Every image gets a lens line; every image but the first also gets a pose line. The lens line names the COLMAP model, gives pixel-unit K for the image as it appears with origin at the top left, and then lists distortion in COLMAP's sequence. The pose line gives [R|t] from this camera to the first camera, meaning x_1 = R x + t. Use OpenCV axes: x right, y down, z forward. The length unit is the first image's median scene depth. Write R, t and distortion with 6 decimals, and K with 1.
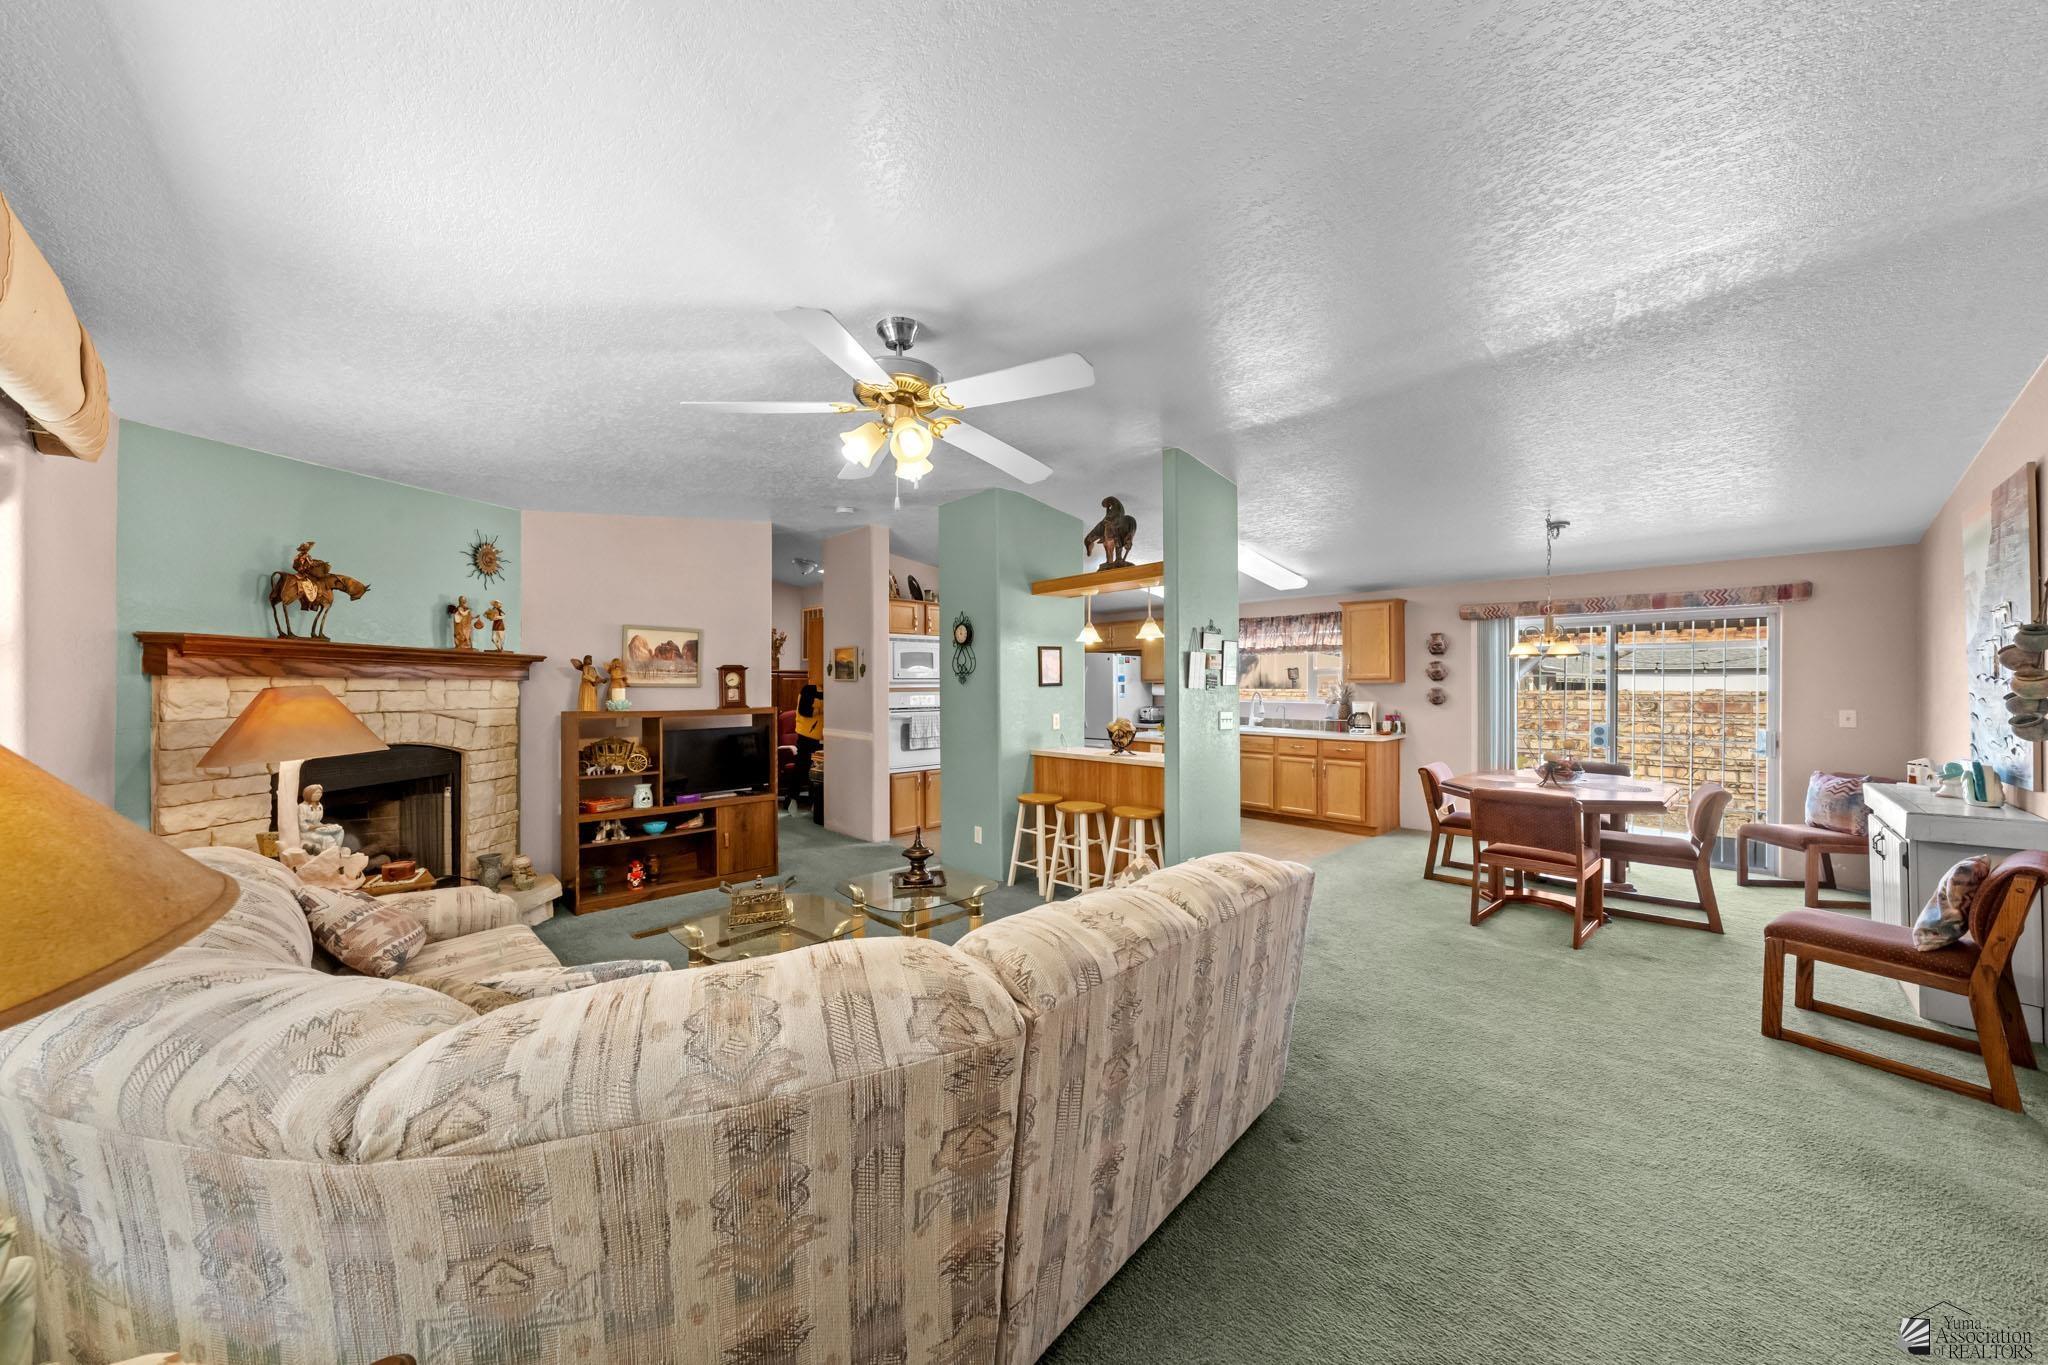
lens RADIAL K [[716.9, 0, 1008.6], [0, 716.9, 677.8], [0, 0, 1]] dist [0.025878, 0.000079]
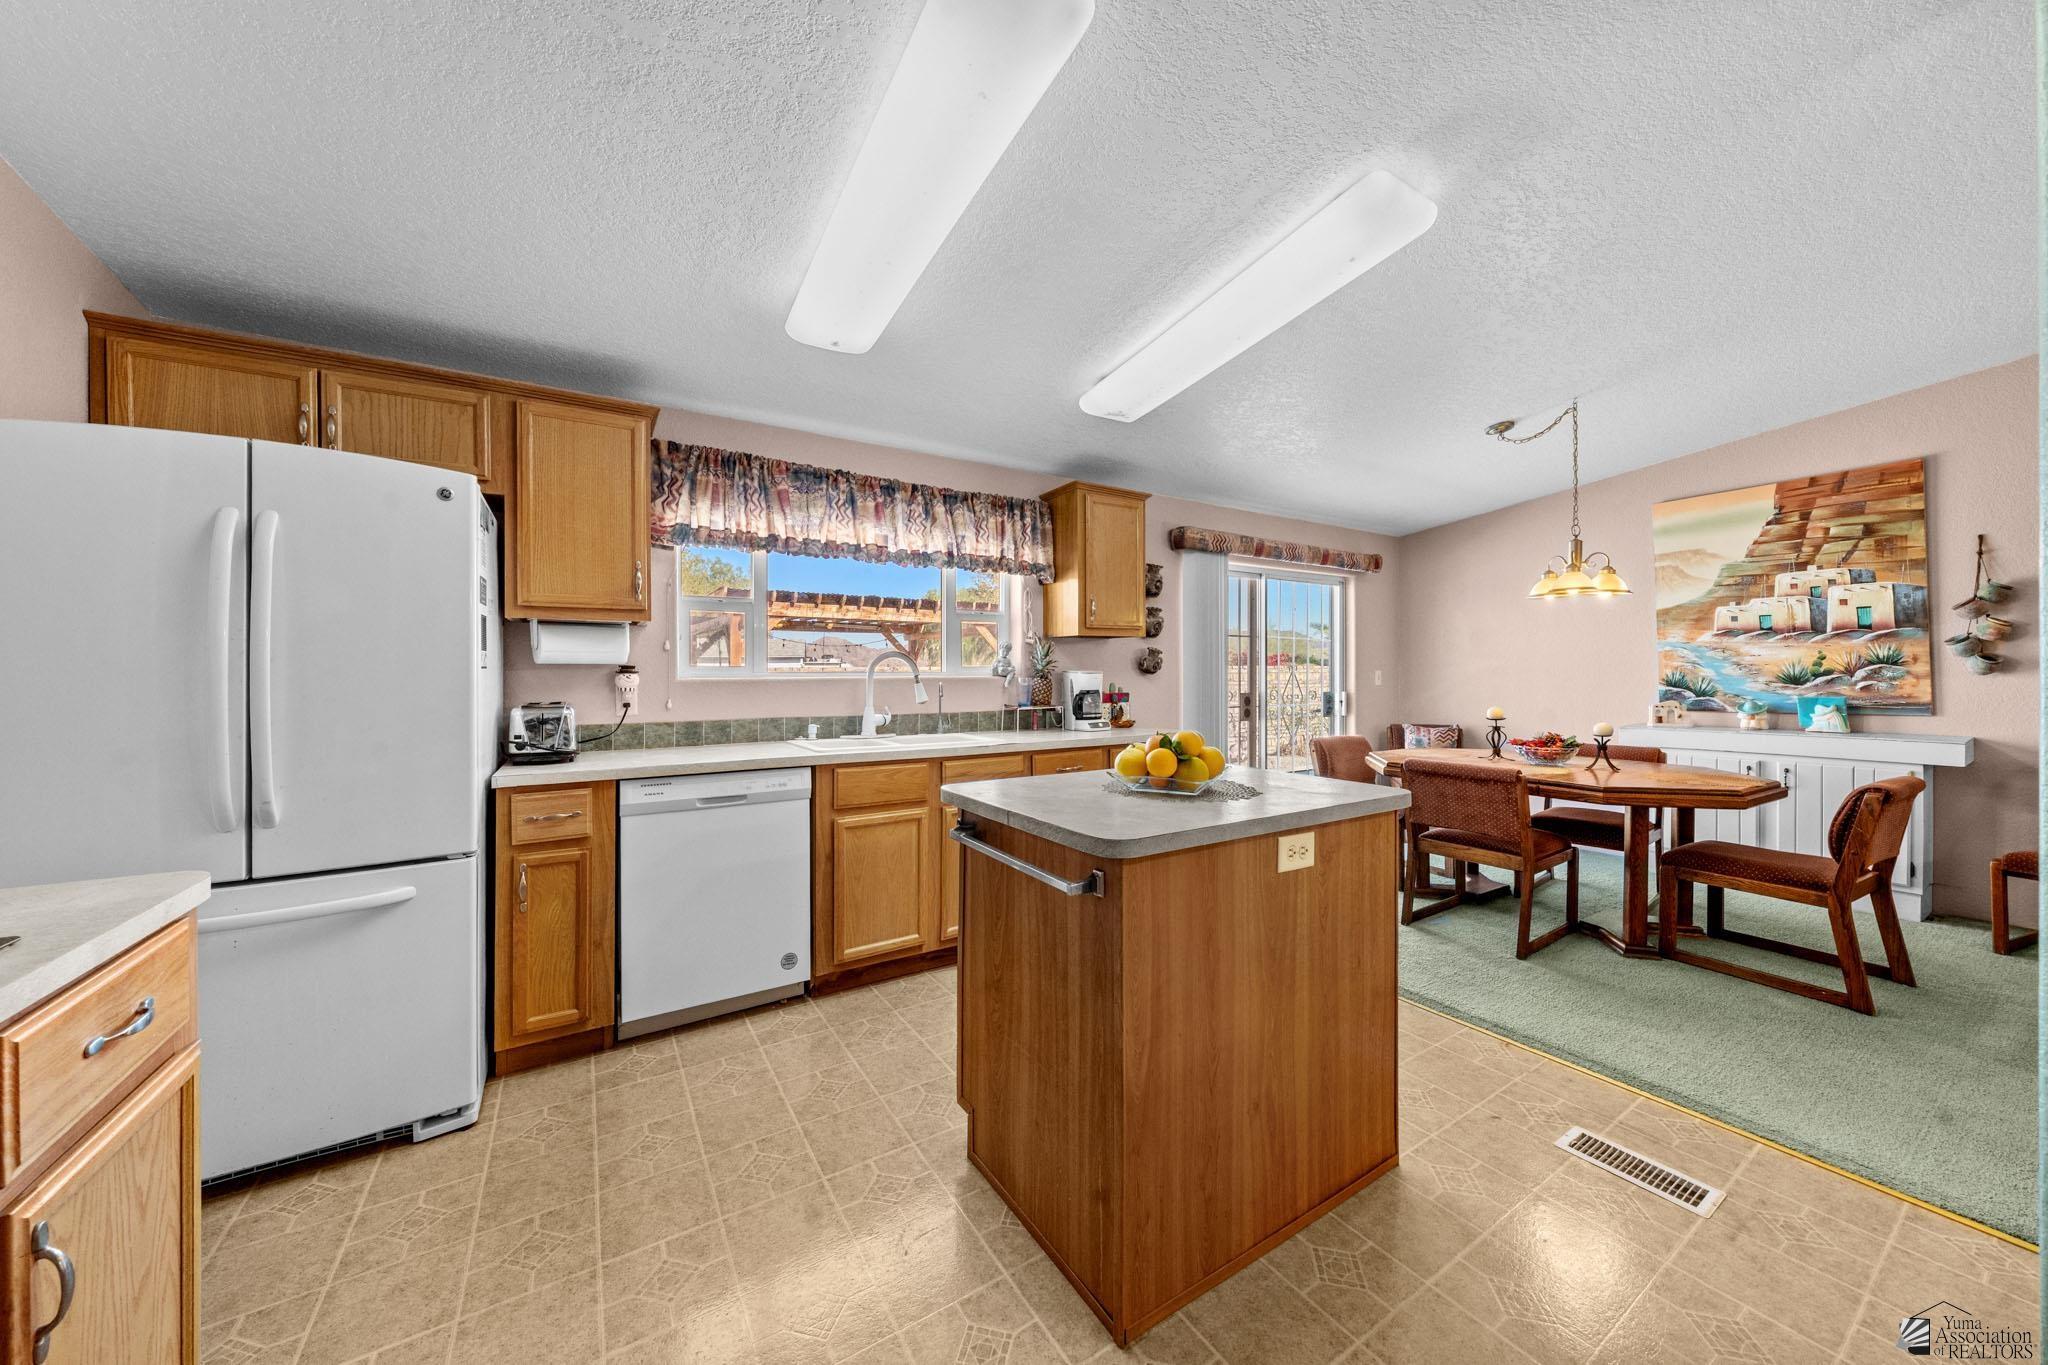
lens RADIAL K [[695.9, 0, 1023.8], [0, 695.9, 673.9], [0, 0, 1]] dist [0.003828, 0.000151]
pose [[0.199259, -0.002825, 0.979943, -0.059435], [-0.004983, 0.999980, 0.003896, 0.045290], [-0.979934, -0.005659, 0.199241, 1.284939]]
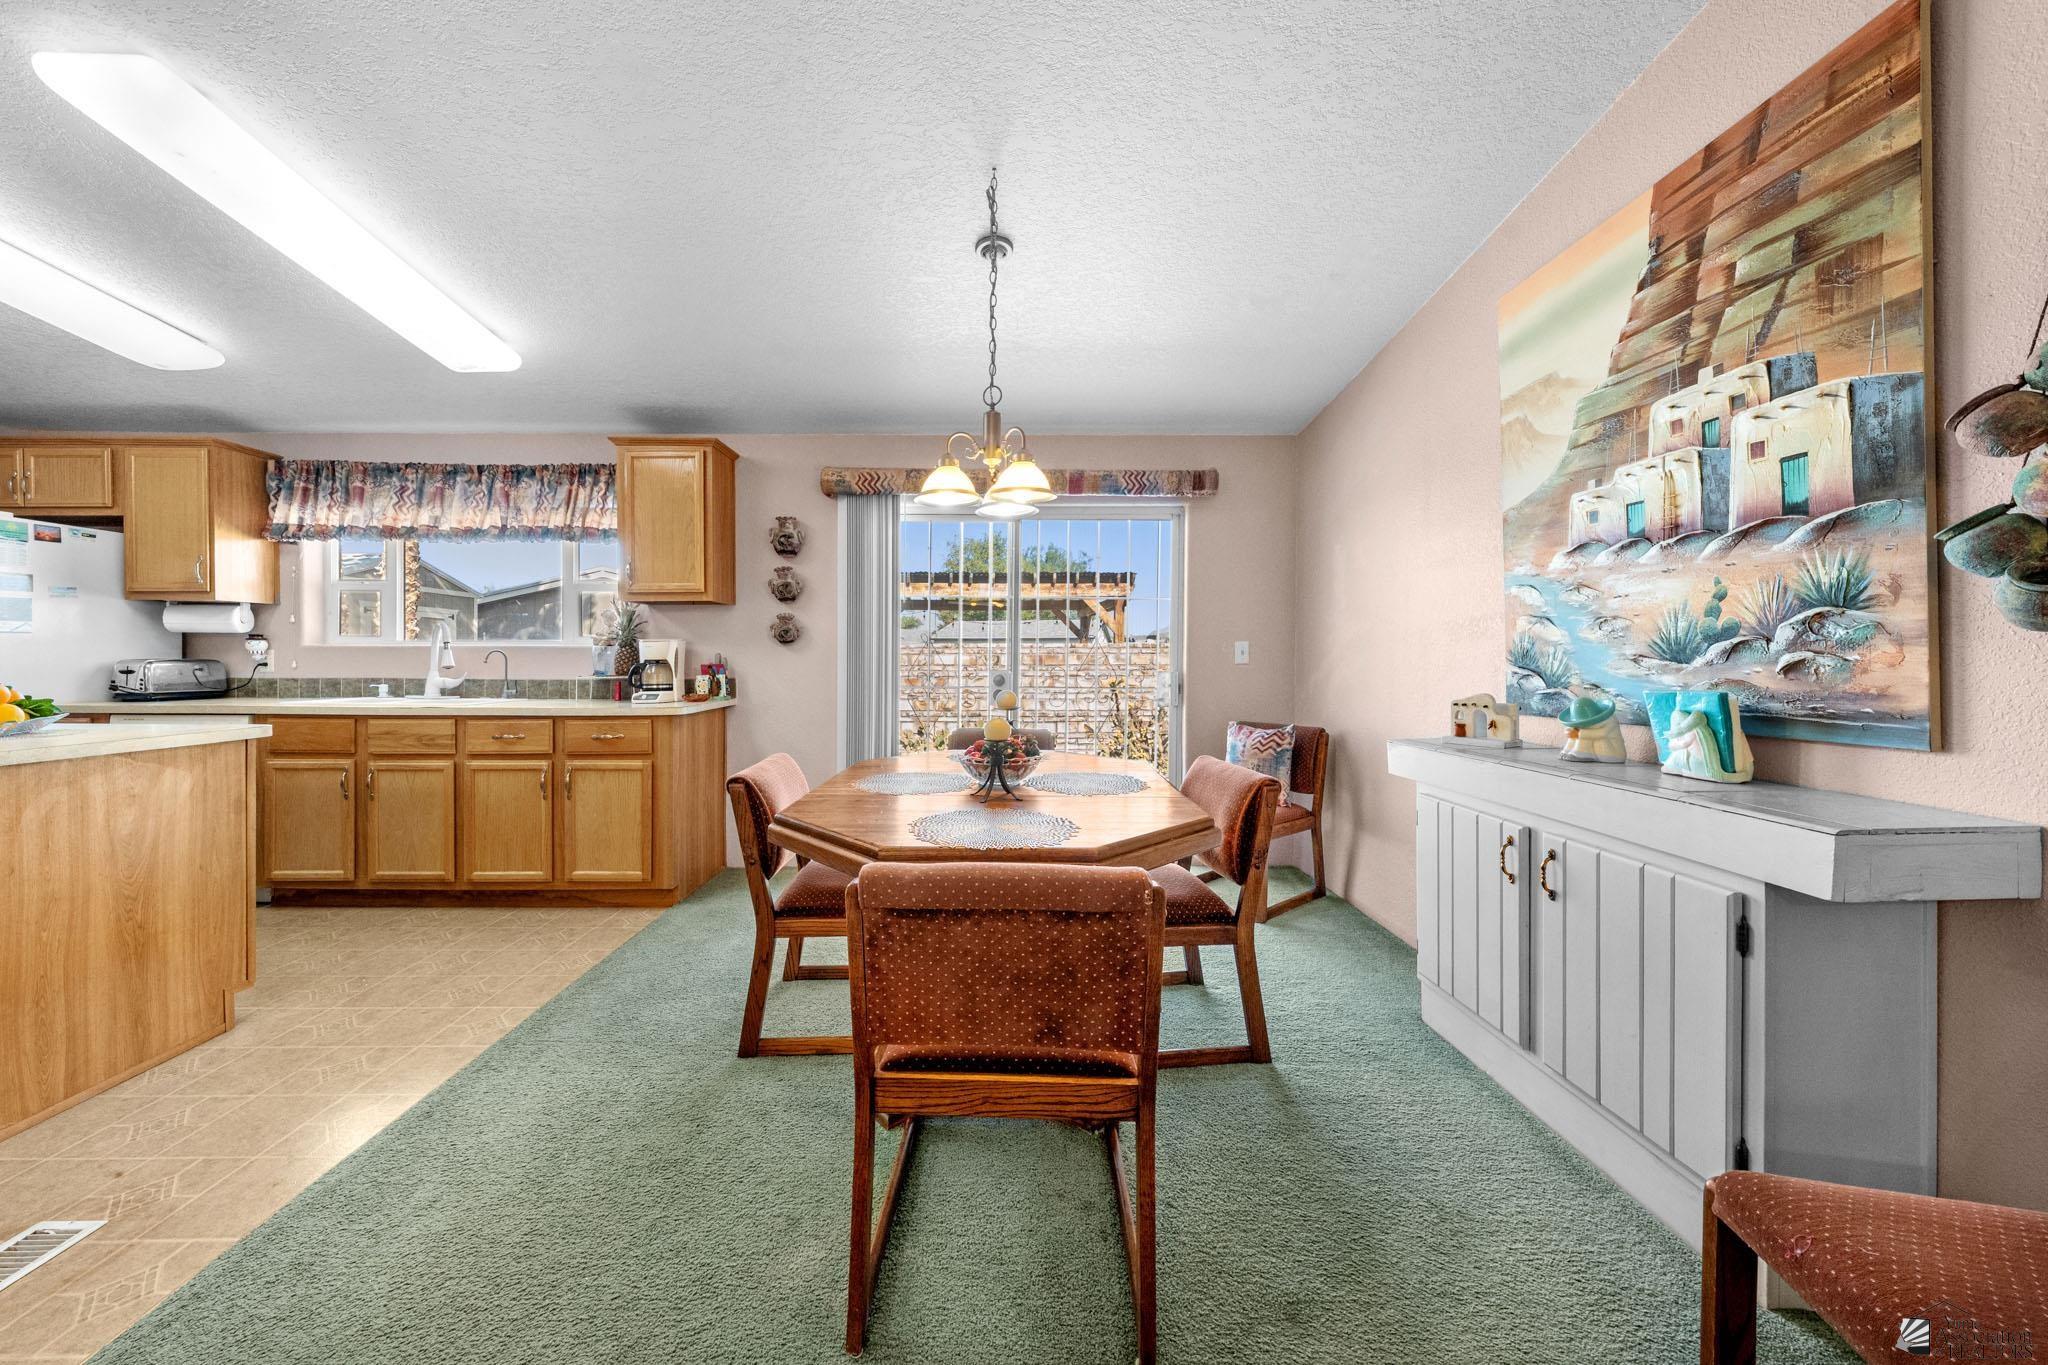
lens RADIAL K [[725.3, 0, 1012.3], [0, 725.3, 671.9], [0, 0, 1]] dist [0.006908, -0.000016]
pose [[0.688509, -0.018795, 0.724984, 0.391056], [-0.006781, 0.999454, 0.032351, 0.051413], [-0.725196, -0.027190, 0.688005, 0.621940]]
